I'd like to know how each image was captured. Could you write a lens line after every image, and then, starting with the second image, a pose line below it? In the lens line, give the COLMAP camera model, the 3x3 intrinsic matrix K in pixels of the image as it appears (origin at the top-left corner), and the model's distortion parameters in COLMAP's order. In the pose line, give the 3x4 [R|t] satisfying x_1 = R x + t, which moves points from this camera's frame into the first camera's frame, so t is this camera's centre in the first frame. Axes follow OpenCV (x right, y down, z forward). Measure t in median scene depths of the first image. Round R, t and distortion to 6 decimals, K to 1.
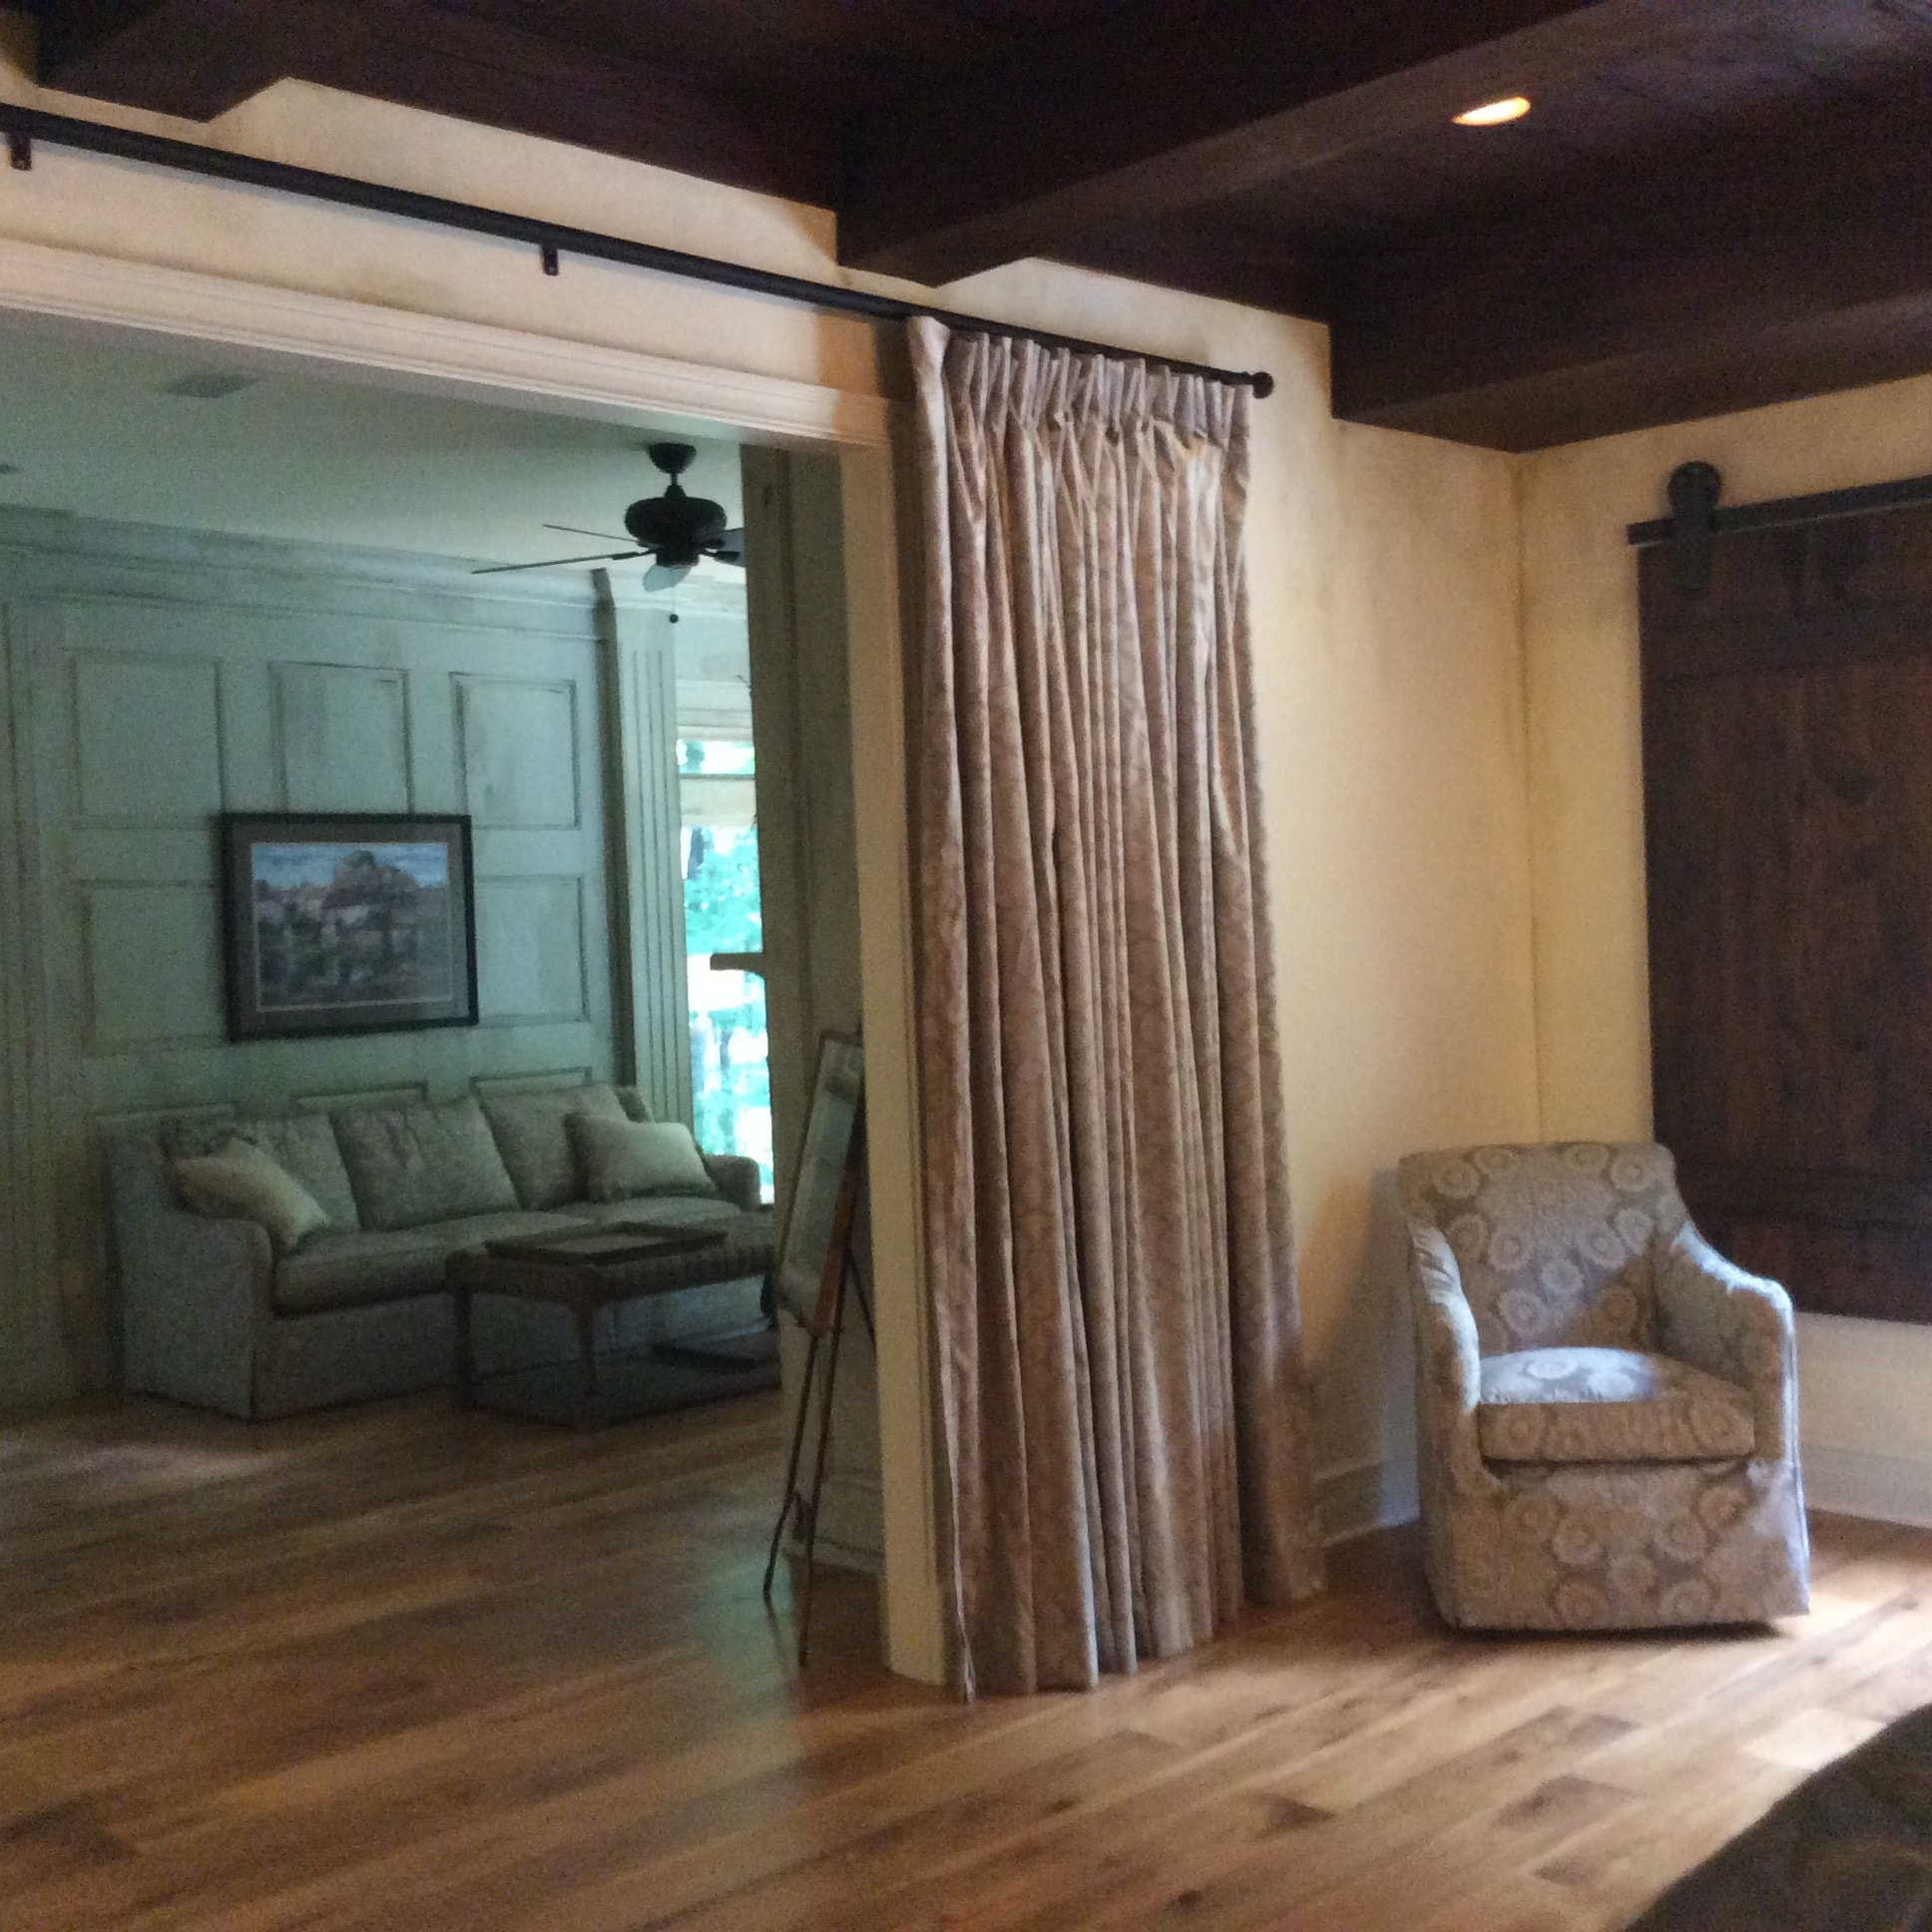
lens RADIAL K [[2365.1, 0, 967.8], [0, 2365.1, 959.7], [0, 0, 1]] dist [0.010004, 0.000000]
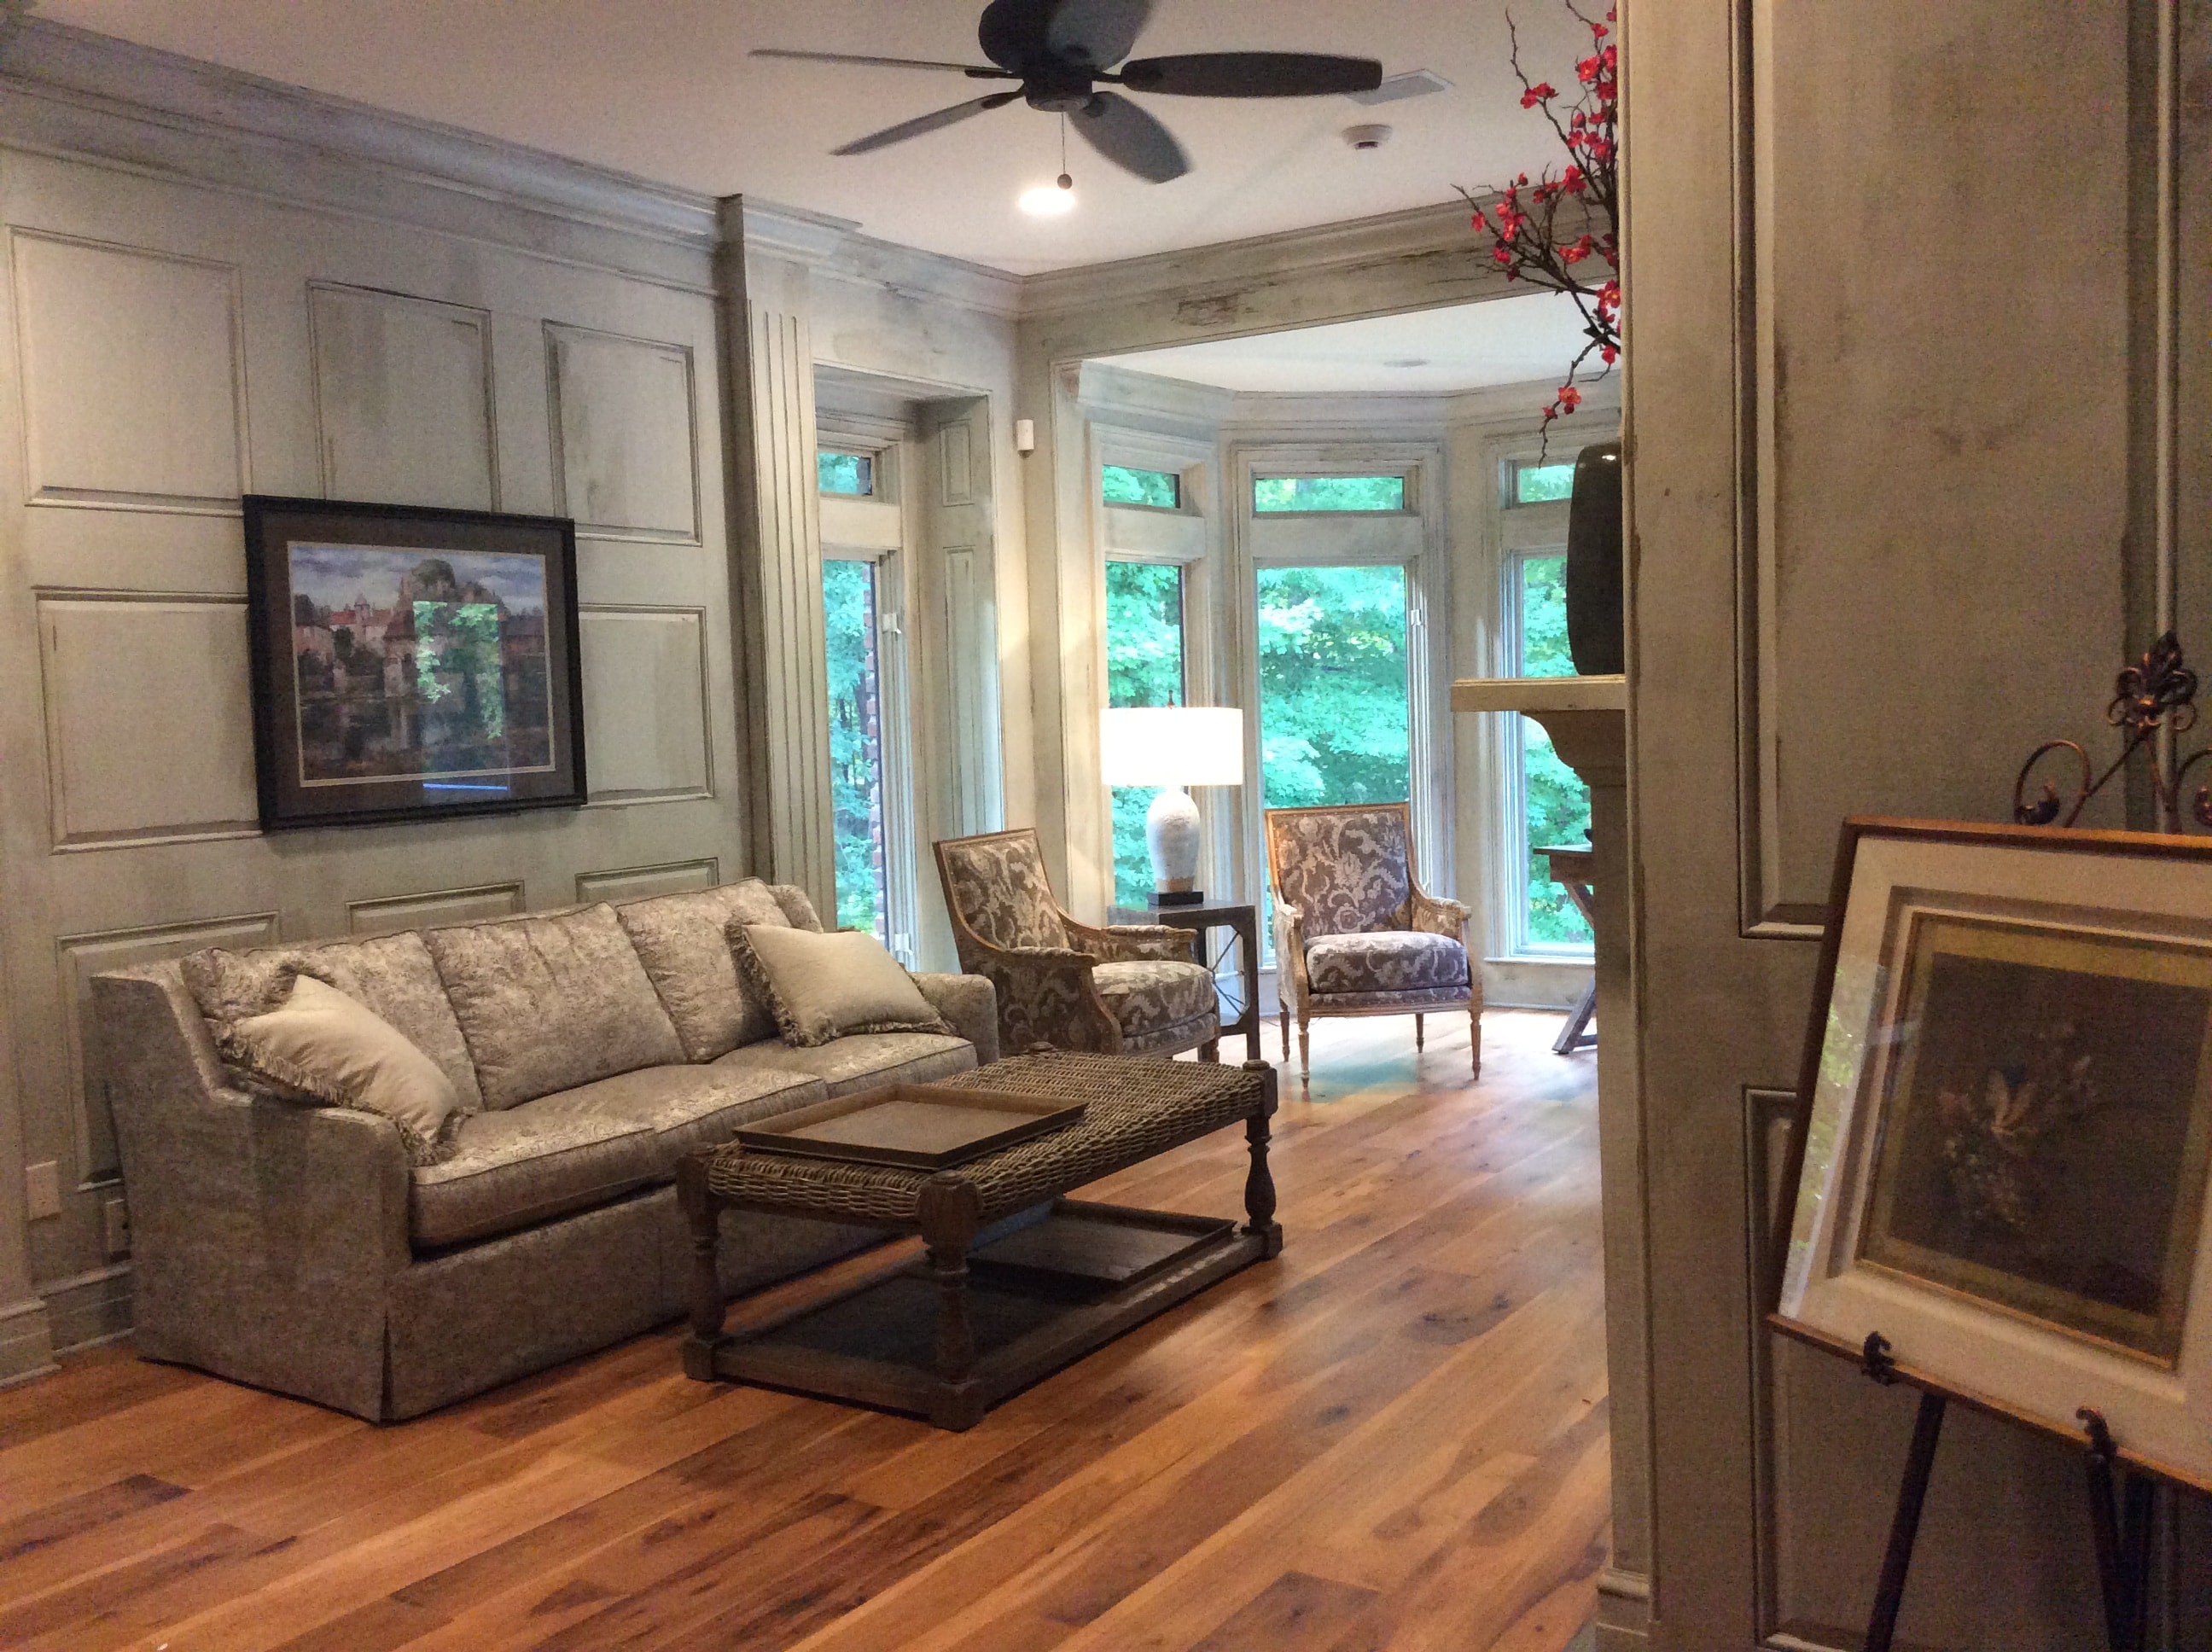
lens RADIAL K [[2062.1, 0, 1102.2], [0, 2062.1, 837.6], [0, 0, 1]] dist [0.054926, 0.000000]
pose [[0.979863, -0.007689, 0.199522, -0.184588], [-0.001352, 0.998980, 0.045136, 0.008704], [-0.199665, -0.044497, 0.978853, 0.345516]]
